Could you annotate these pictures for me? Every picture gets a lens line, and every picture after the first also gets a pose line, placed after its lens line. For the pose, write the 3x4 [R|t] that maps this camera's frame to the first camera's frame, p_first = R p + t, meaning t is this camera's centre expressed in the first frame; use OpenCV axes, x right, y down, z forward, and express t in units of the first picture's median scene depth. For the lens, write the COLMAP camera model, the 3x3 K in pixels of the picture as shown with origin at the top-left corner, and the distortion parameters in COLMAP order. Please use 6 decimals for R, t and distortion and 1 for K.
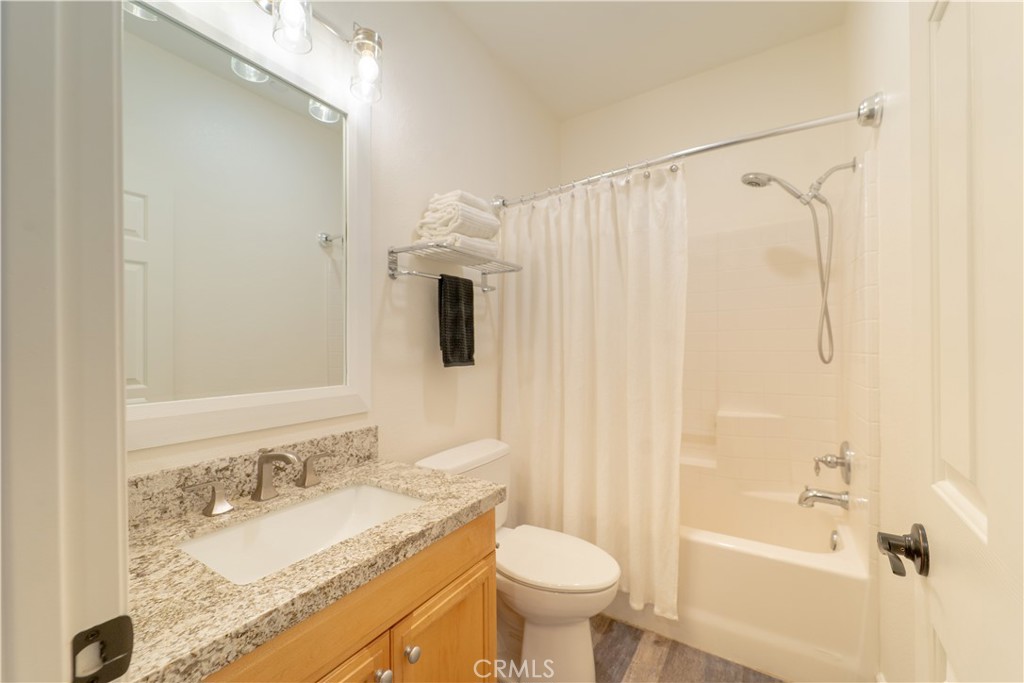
lens RADIAL K [[410.3, 0, 510.8], [0, 410.3, 344.2], [0, 0, 1]] dist [0.005451, -0.002740]
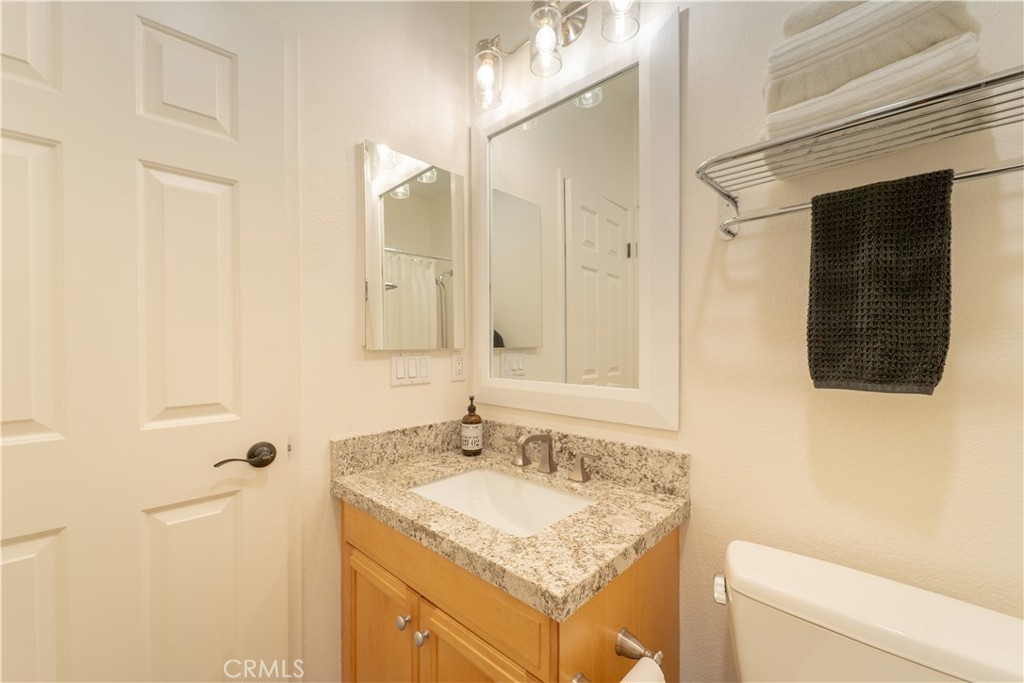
lens RADIAL K [[410.3, 0, 508.7], [0, 410.3, 344.6], [0, 0, 1]] dist [0.005451, -0.002740]
pose [[-0.184653, 0.009930, -0.982754, 0.639129], [0.007387, 0.999935, 0.008715, -0.003480], [0.982776, -0.005651, -0.184715, 1.214322]]
